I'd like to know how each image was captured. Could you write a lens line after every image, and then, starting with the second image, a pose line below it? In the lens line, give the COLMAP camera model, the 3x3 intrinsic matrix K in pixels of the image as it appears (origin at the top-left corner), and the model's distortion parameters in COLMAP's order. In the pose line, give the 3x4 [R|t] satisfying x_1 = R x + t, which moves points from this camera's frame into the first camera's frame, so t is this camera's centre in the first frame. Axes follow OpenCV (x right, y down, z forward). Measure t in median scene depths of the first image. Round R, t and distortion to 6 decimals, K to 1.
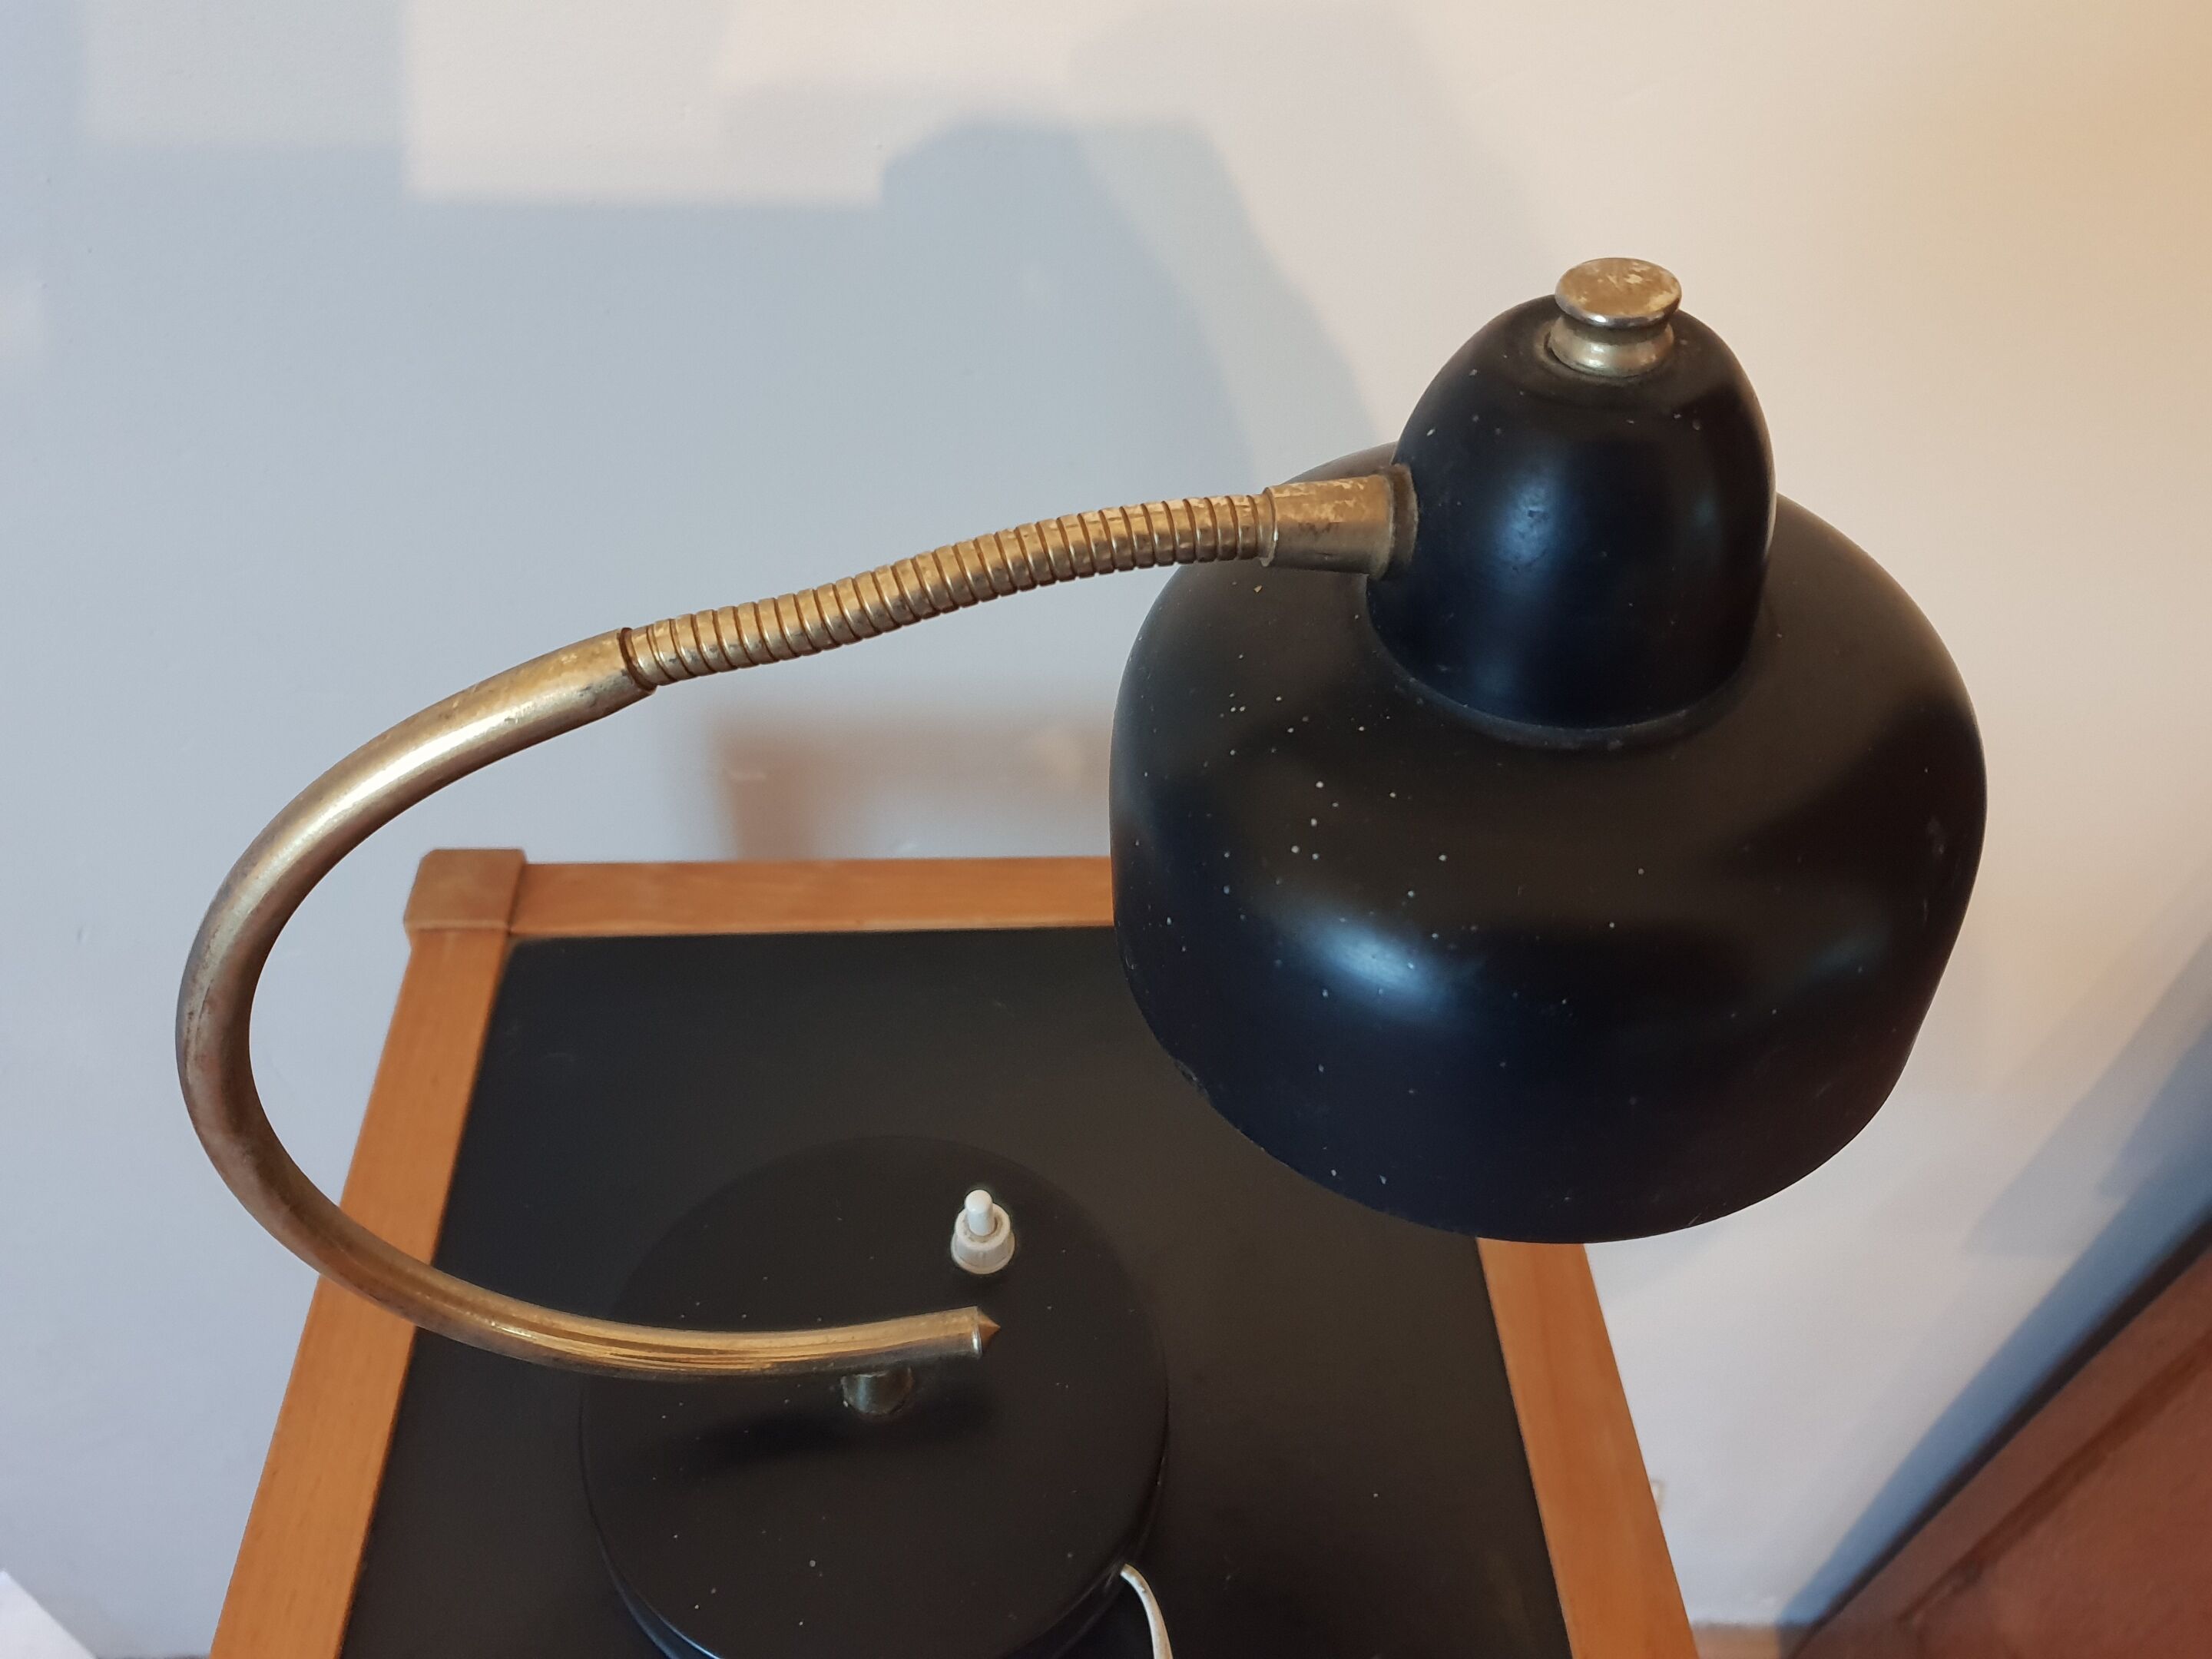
lens RADIAL K [[1622.3, 0, 1106.0], [0, 1622.3, 829.5], [0, 0, 1]] dist [-0.009993, -0.001734]
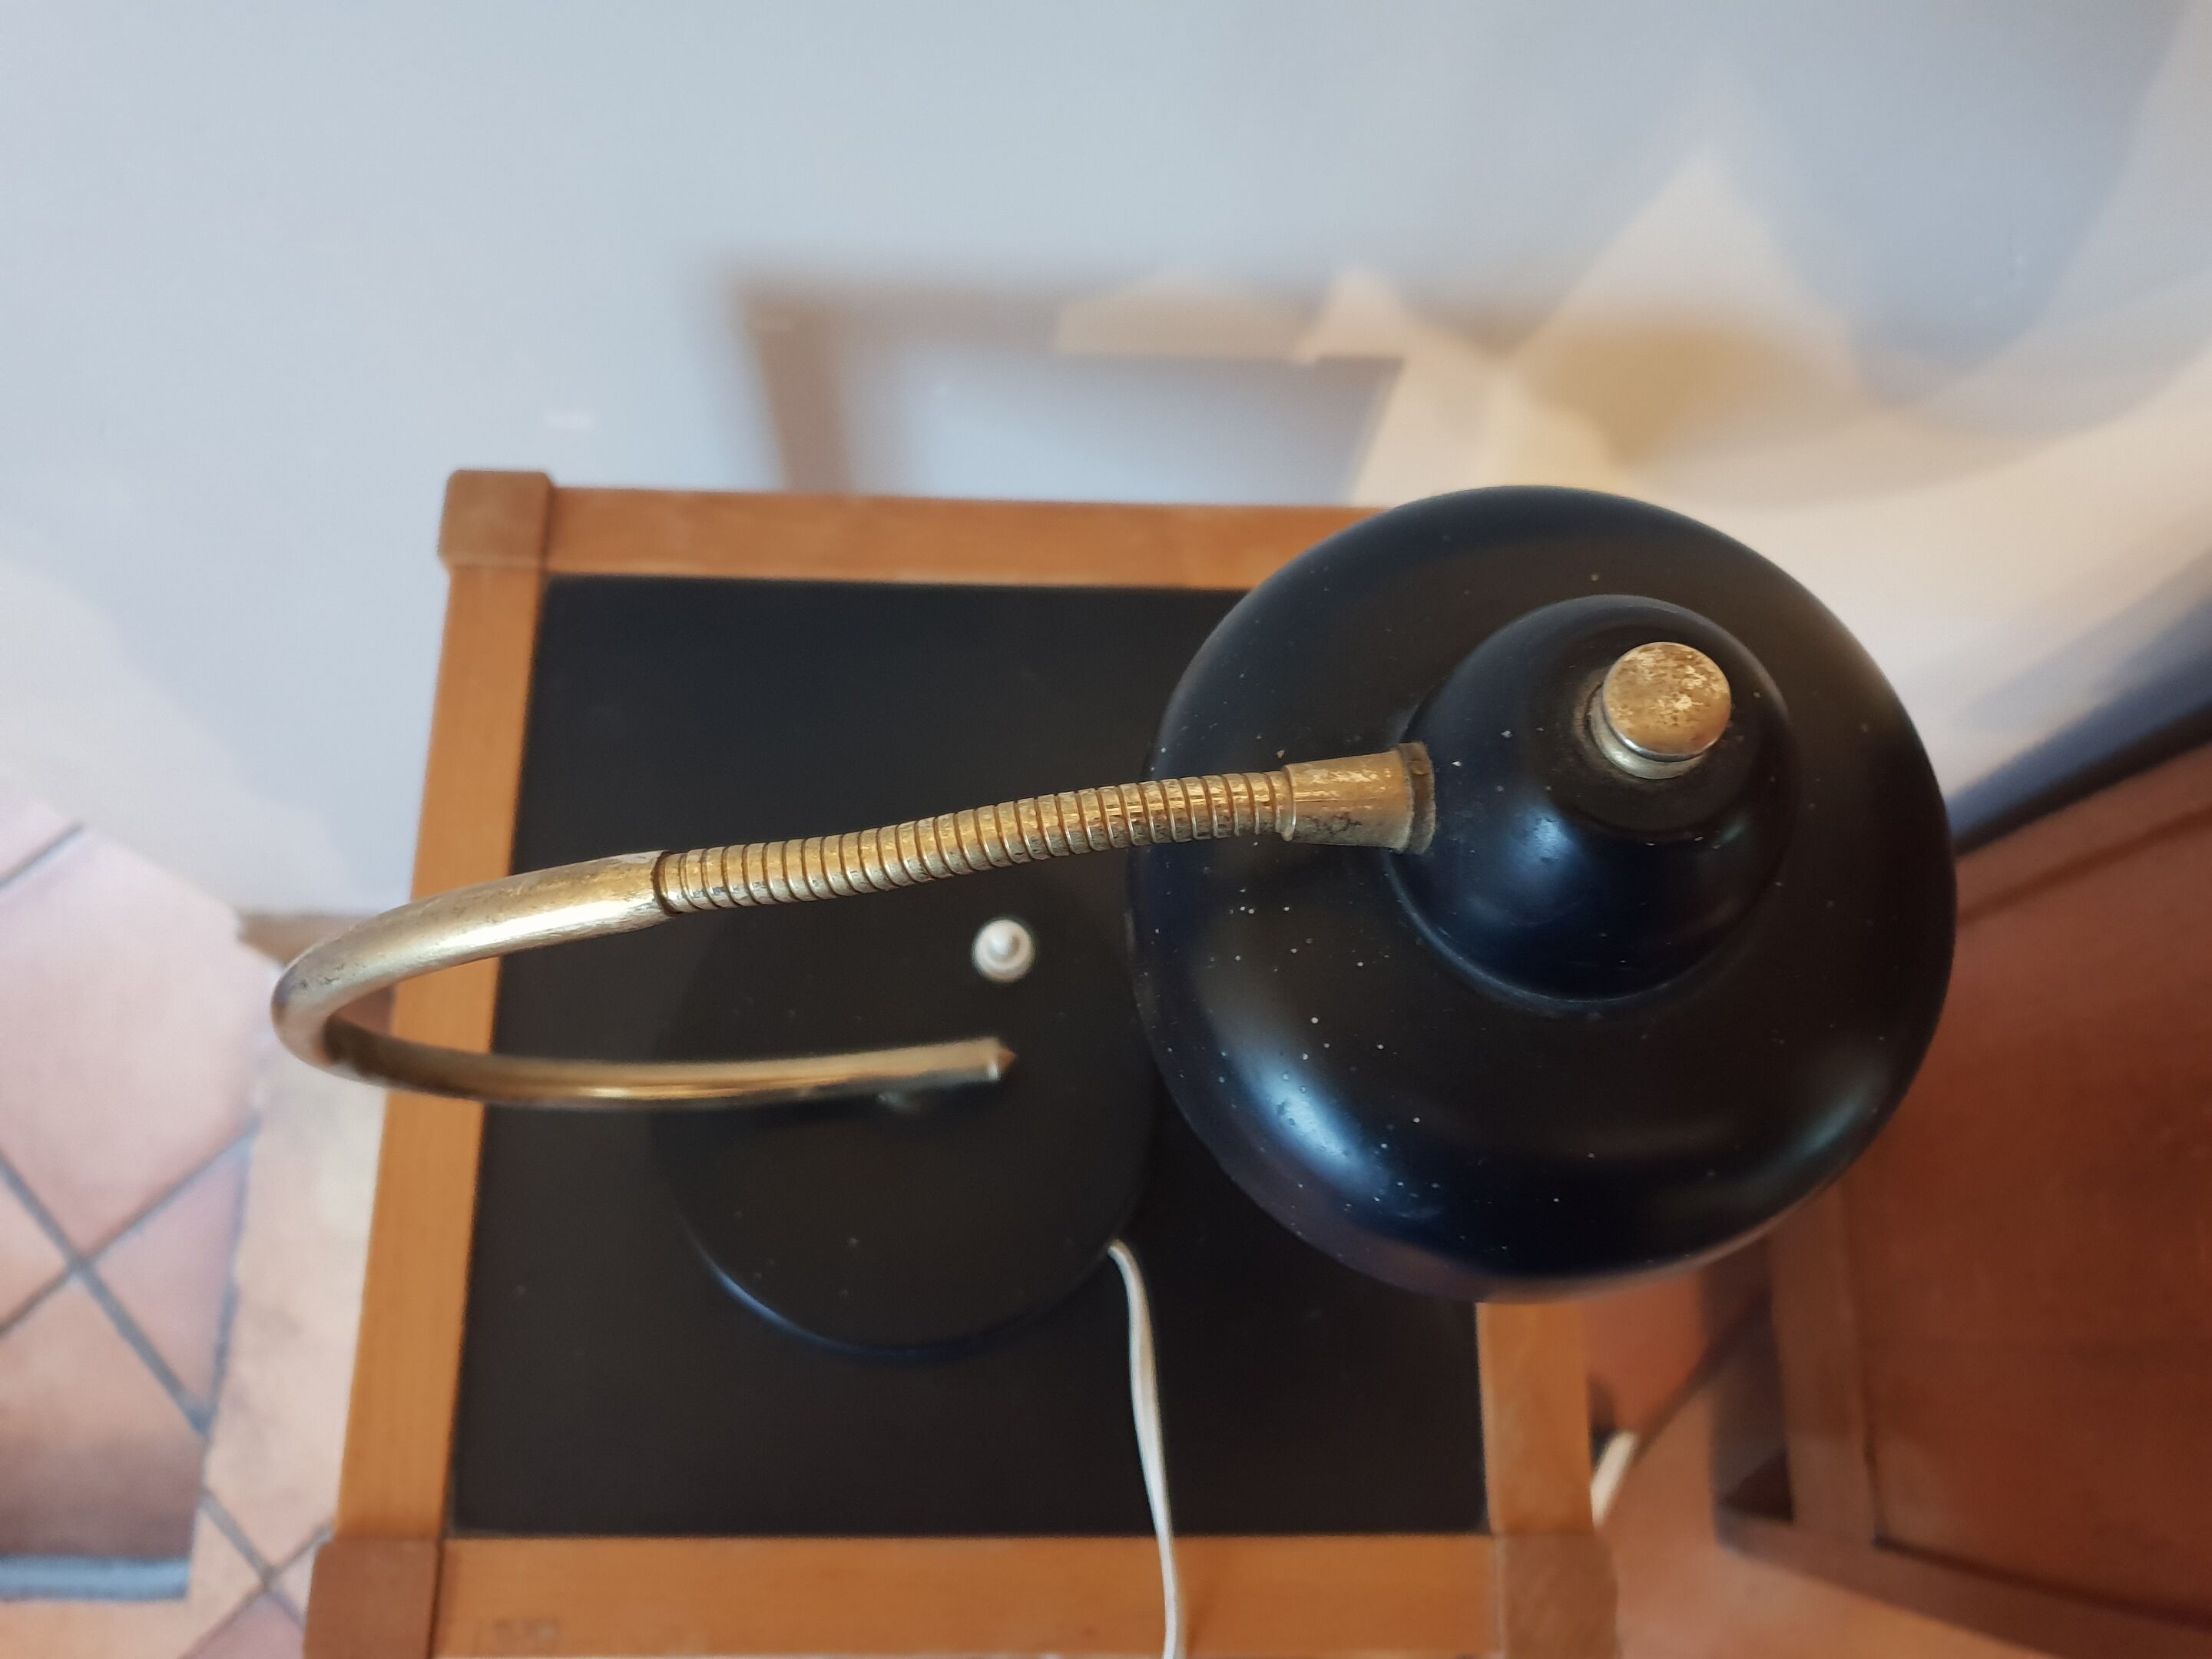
lens RADIAL K [[1622.3, 0, 1106.0], [0, 1622.3, 829.5], [0, 0, 1]] dist [-0.009993, -0.001734]
pose [[0.998402, 0.055667, -0.009707, -0.000635], [-0.046753, 0.910259, 0.411390, -0.223276], [0.031737, -0.410279, 0.911408, 0.028067]]
